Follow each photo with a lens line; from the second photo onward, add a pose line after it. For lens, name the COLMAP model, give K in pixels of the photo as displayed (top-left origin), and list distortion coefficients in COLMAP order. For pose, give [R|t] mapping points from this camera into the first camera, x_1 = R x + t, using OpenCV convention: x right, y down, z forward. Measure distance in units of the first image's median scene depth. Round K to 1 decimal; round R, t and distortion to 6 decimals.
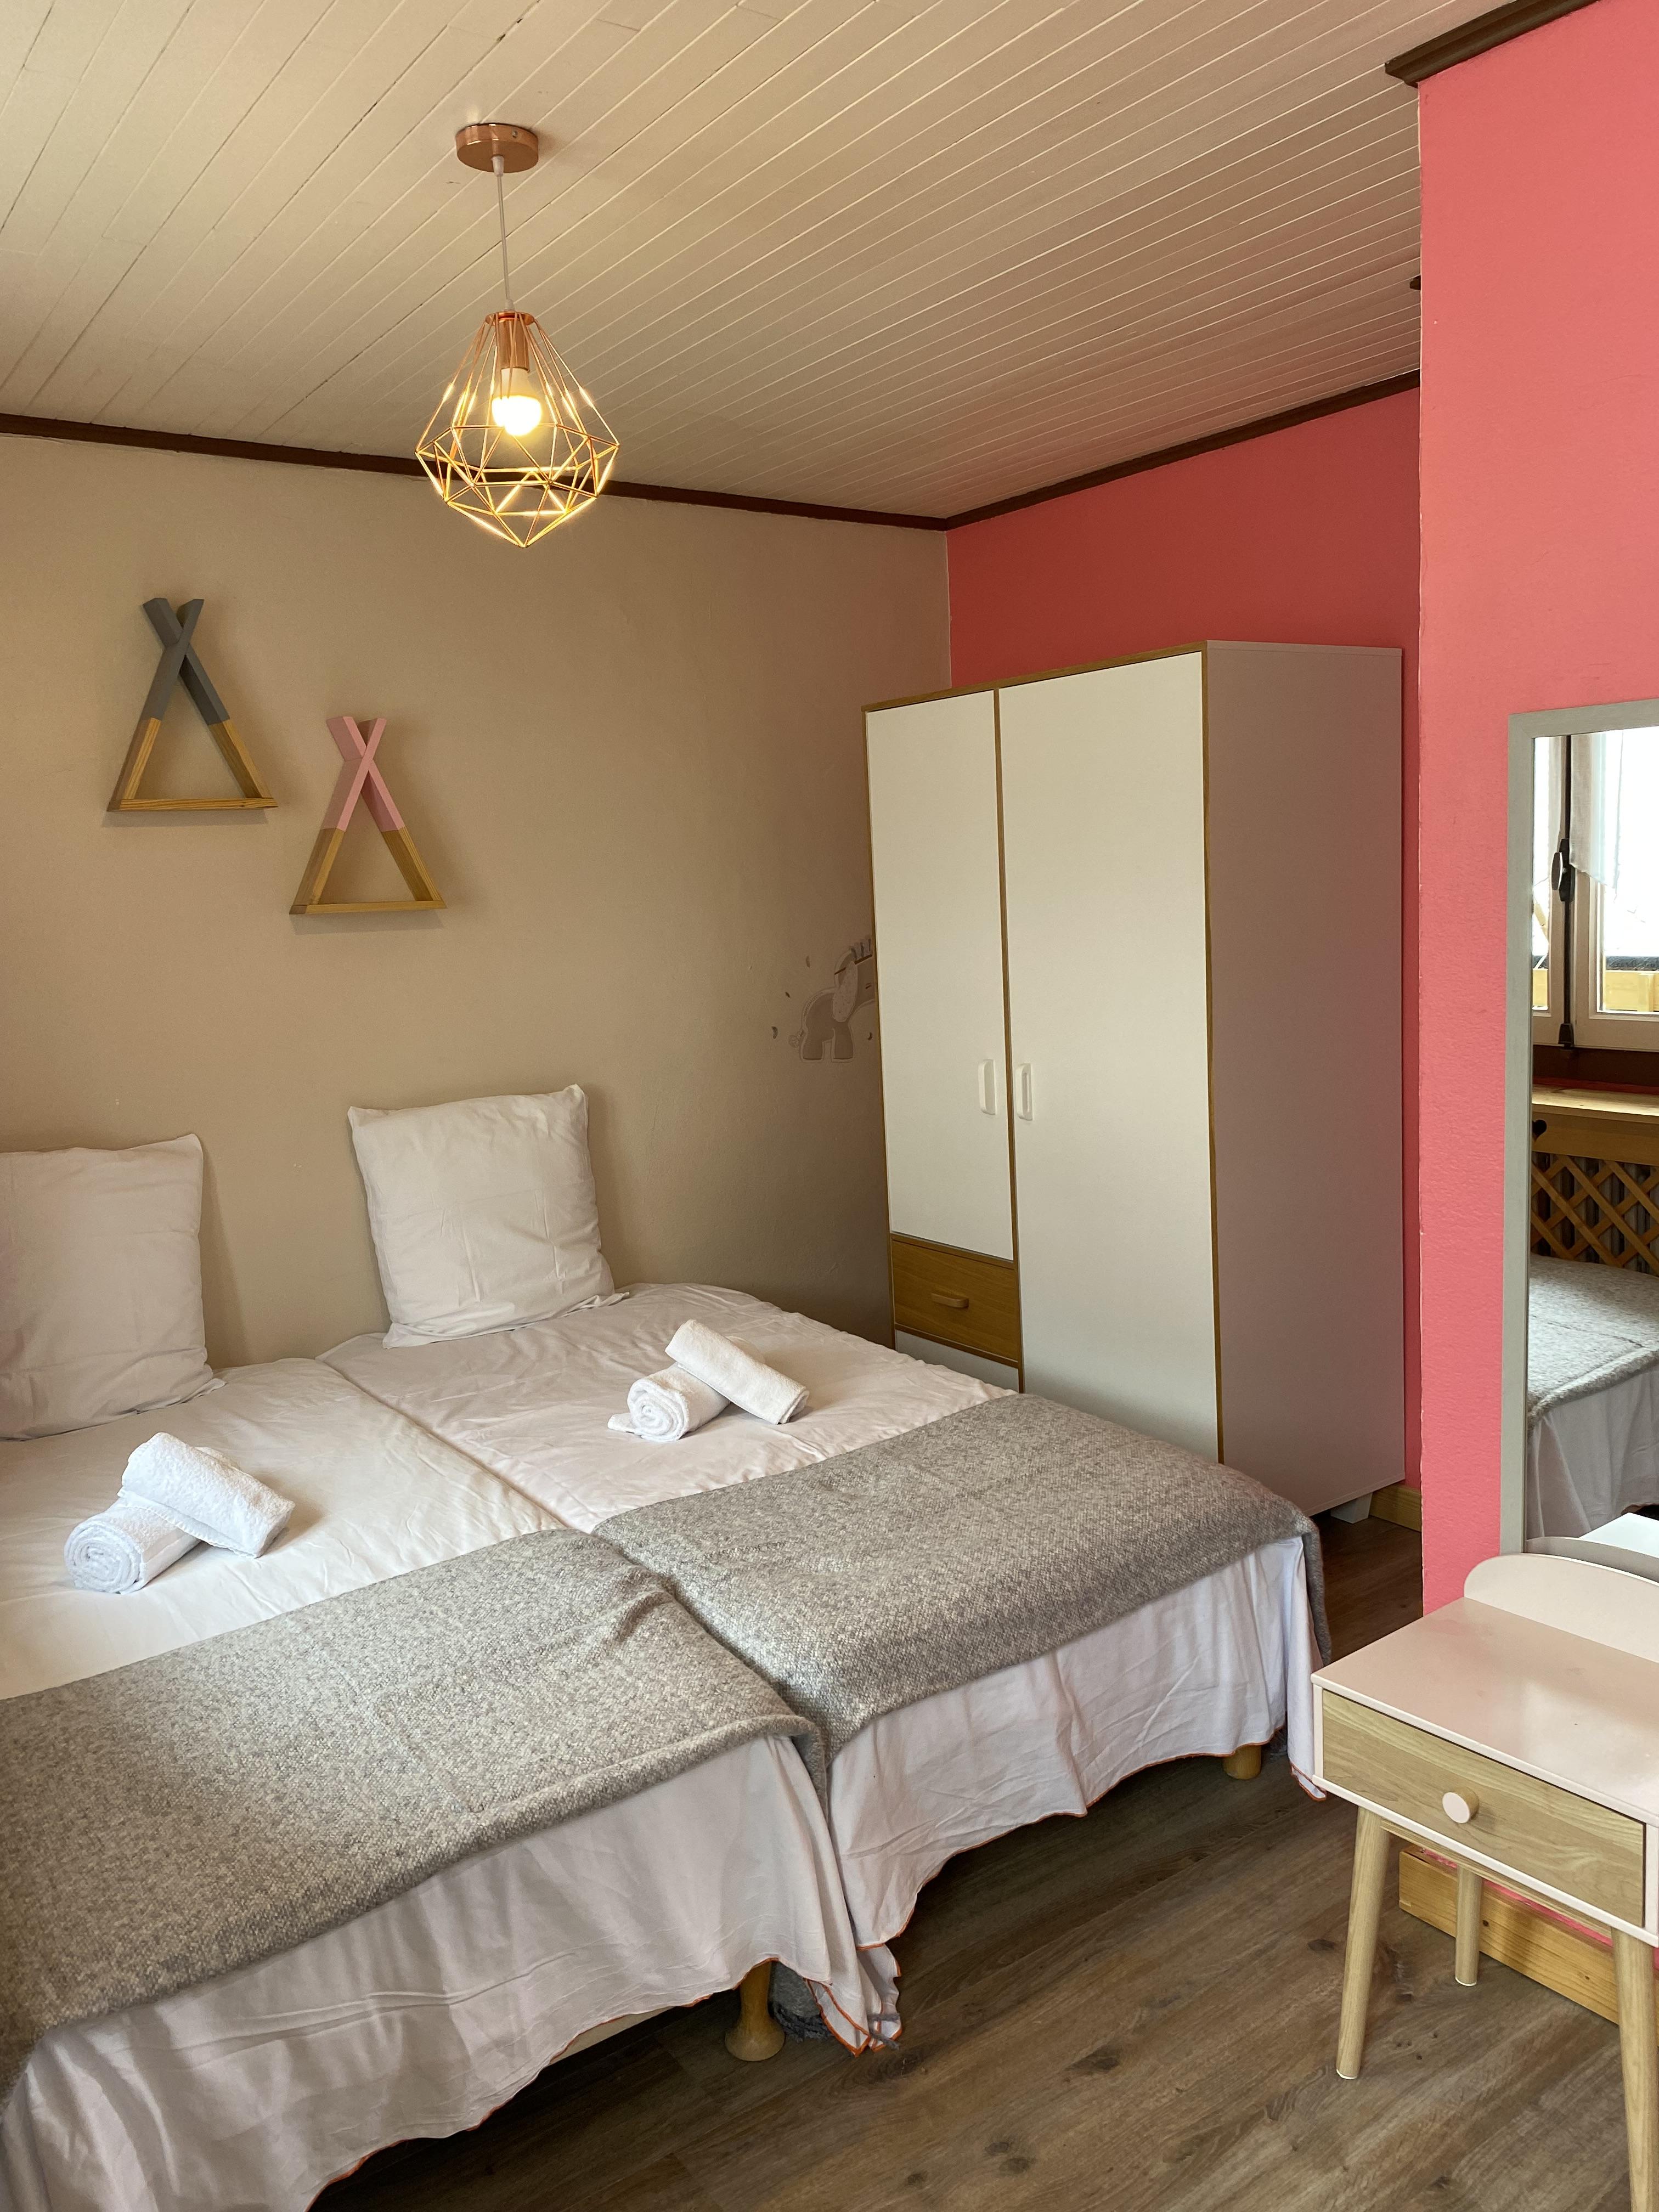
lens RADIAL K [[1700.9, 0, 835.7], [0, 1700.9, 1114.5], [0, 0, 1]] dist [0.110966, -0.073281]
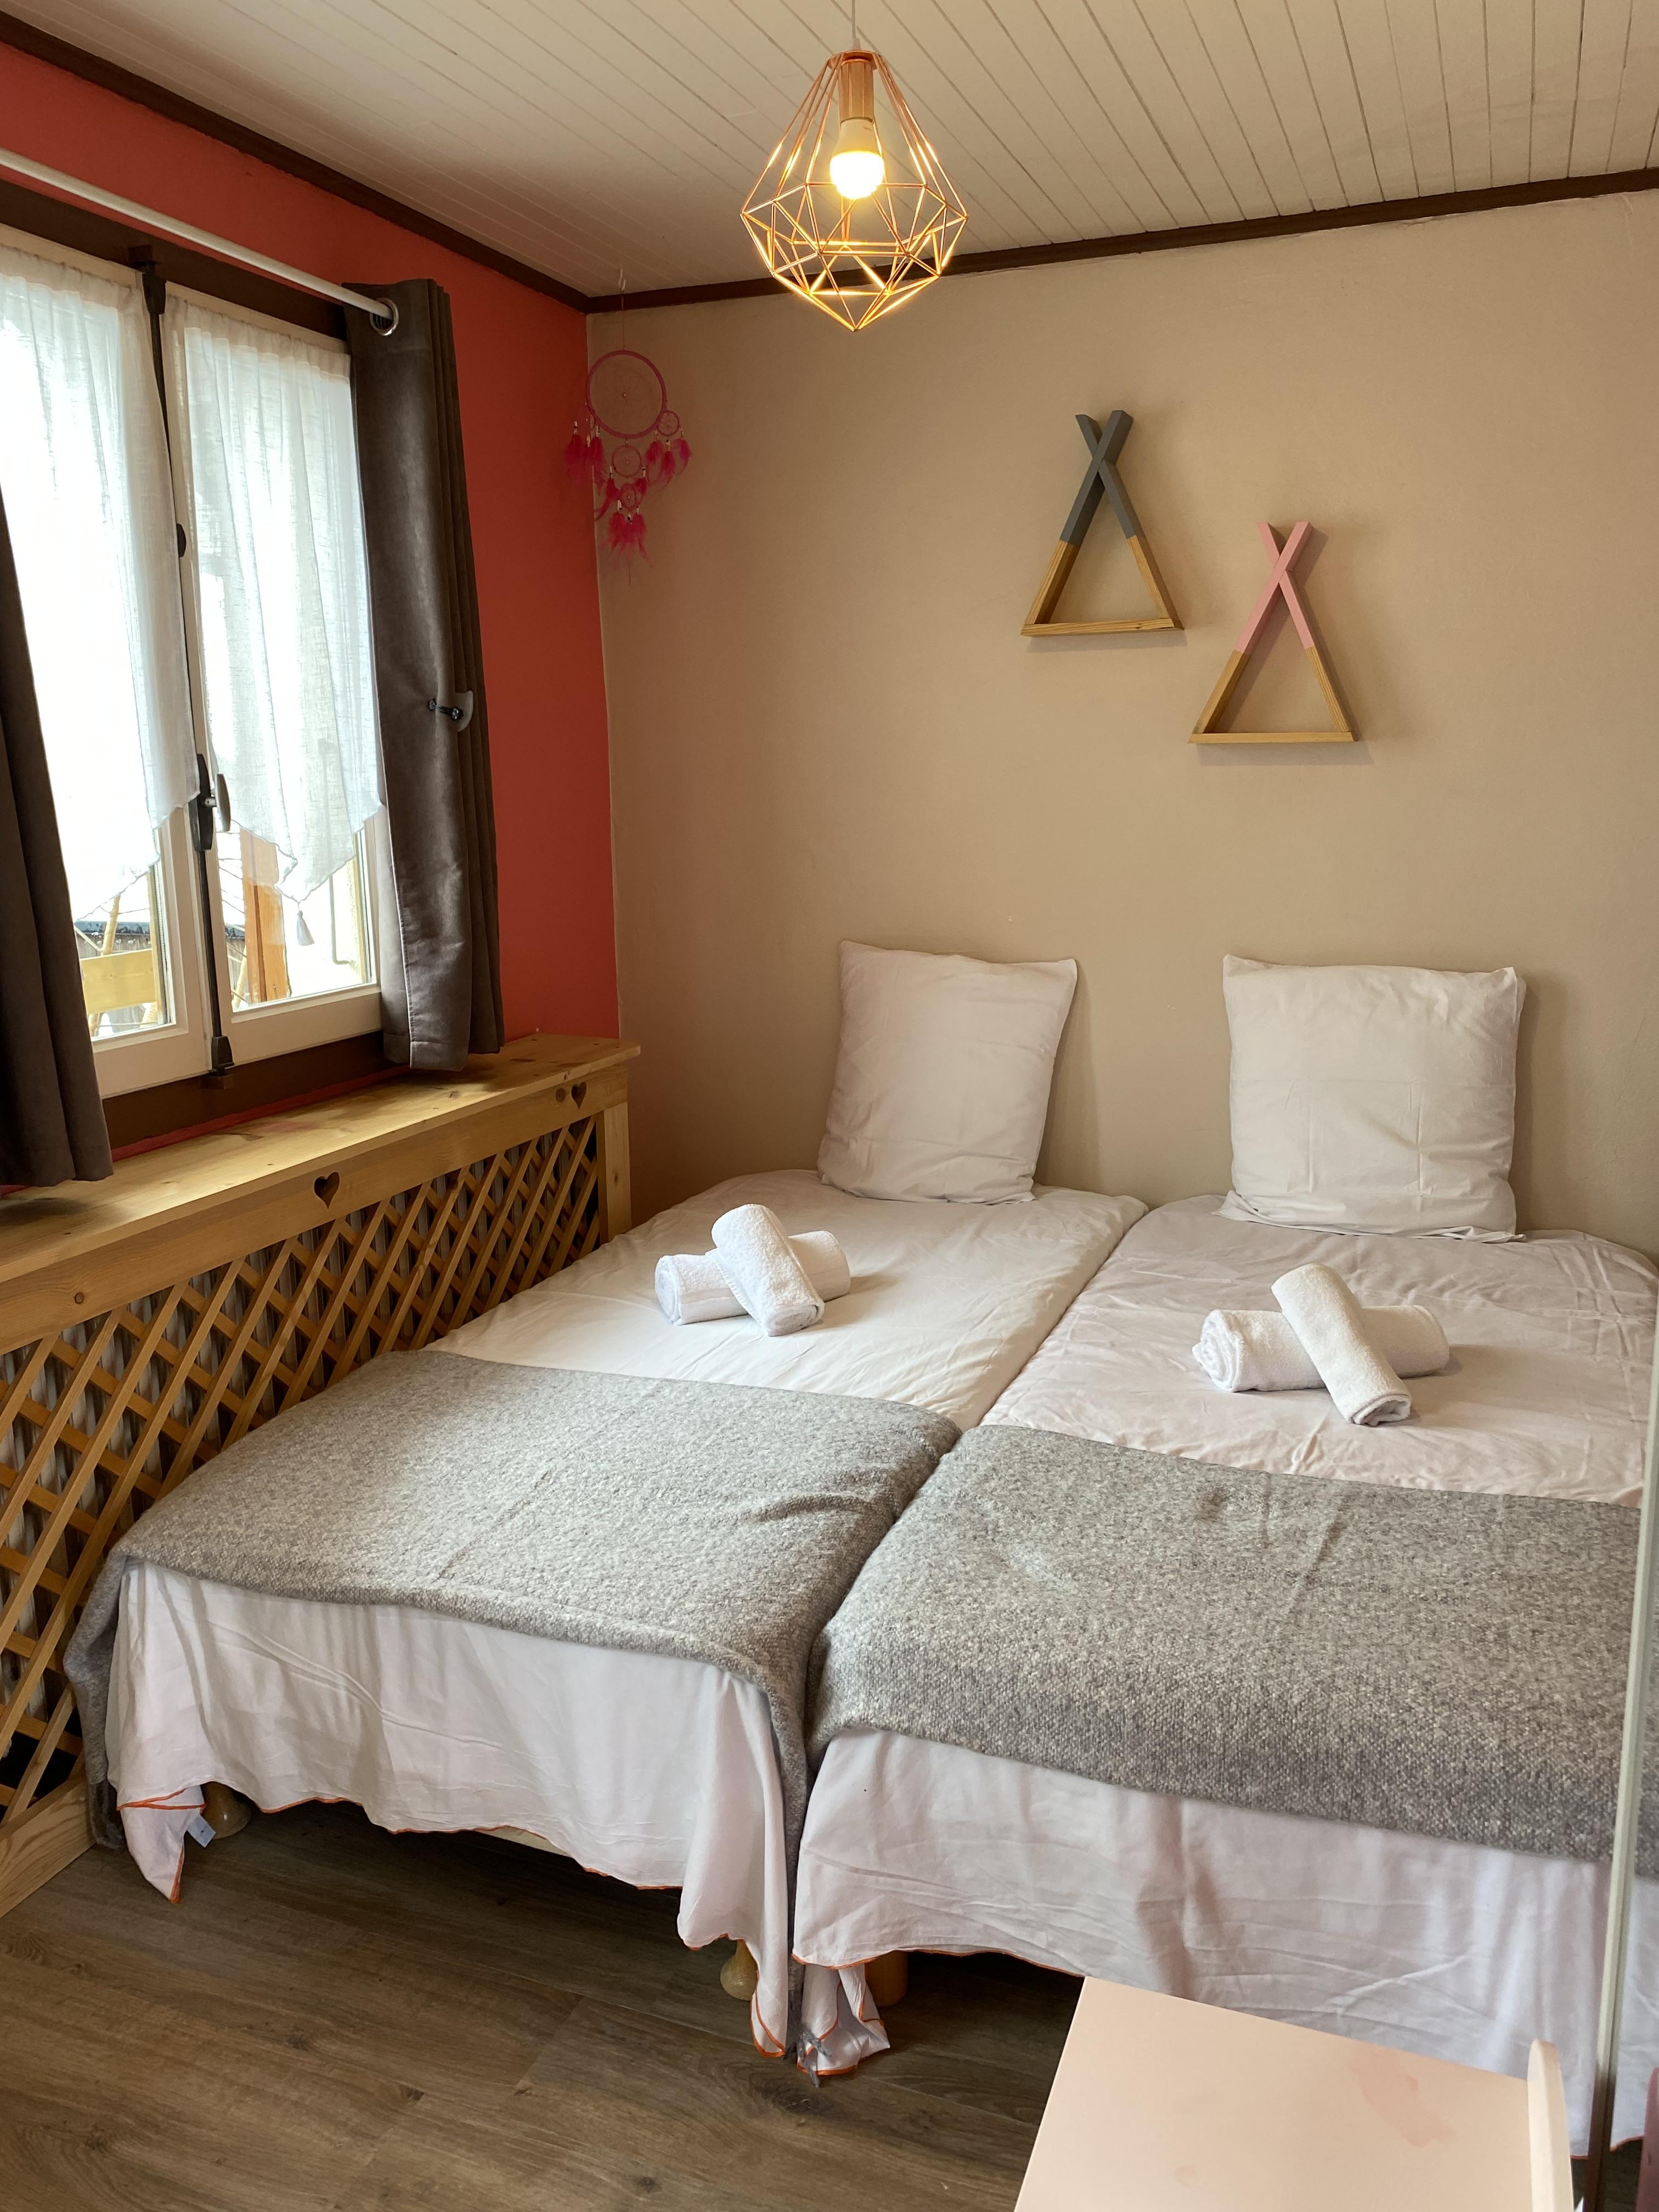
lens RADIAL K [[1697.3, 0, 829.5], [0, 1697.3, 1106.0], [0, 0, 1]] dist [0.123274, -0.142383]
pose [[0.541299, 0.210396, -0.814082, 0.492889], [-0.131736, 0.977452, 0.165024, -0.064169], [0.830446, 0.017917, 0.556811, 0.396478]]
